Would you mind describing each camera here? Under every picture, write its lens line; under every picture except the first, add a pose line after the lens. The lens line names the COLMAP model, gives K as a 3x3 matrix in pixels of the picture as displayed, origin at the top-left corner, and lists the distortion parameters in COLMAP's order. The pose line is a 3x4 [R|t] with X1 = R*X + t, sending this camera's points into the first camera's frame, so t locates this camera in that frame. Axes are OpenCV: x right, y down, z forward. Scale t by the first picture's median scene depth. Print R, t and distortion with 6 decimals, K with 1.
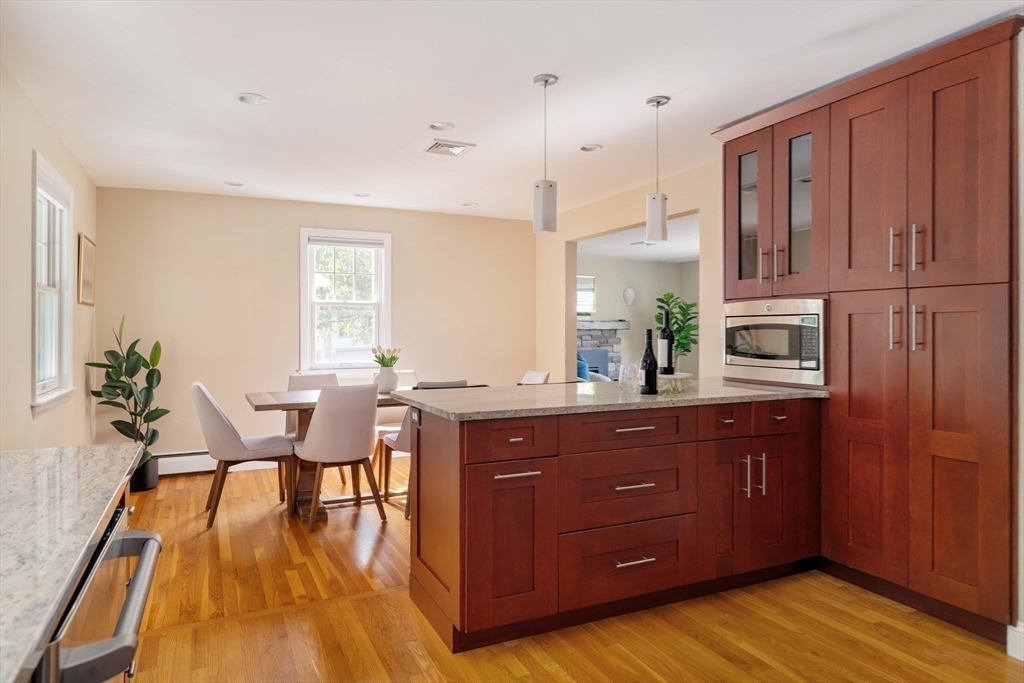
lens RADIAL K [[659.5, 0, 523.9], [0, 659.5, 324.8], [0, 0, 1]] dist [0.004283, -0.001189]
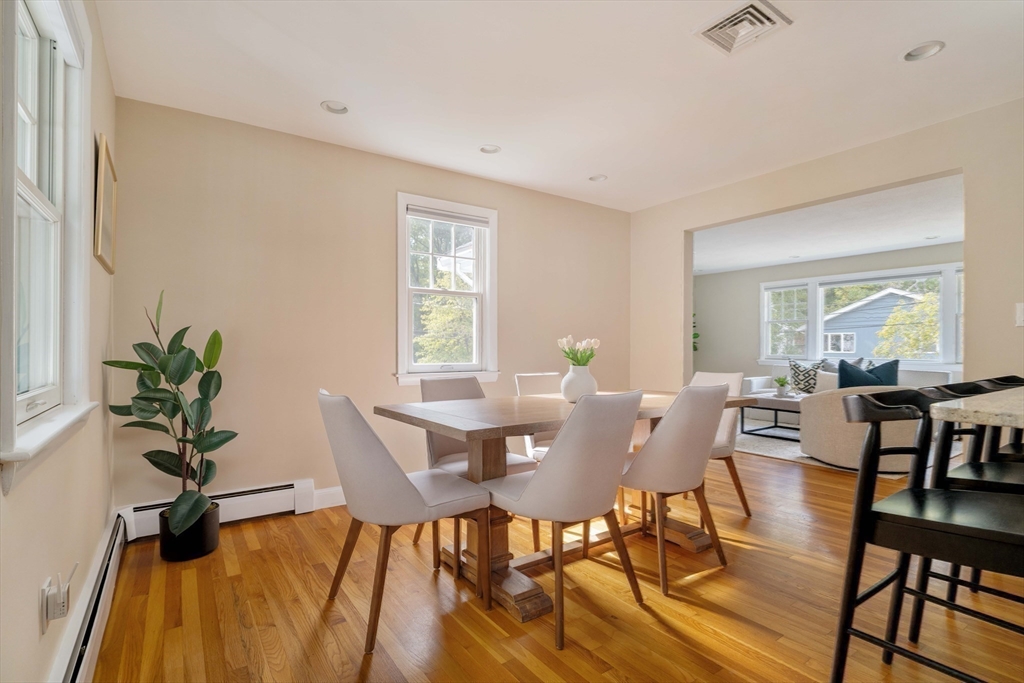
lens RADIAL K [[492.0, 0, 514.5], [0, 492.0, 344.3], [0, 0, 1]] dist [0.002477, 0.000036]
pose [[0.986446, 0.004316, 0.164031, -0.344675], [-0.004508, 0.999990, 0.000802, 0.038213], [-0.164026, -0.001531, 0.986455, 0.463204]]
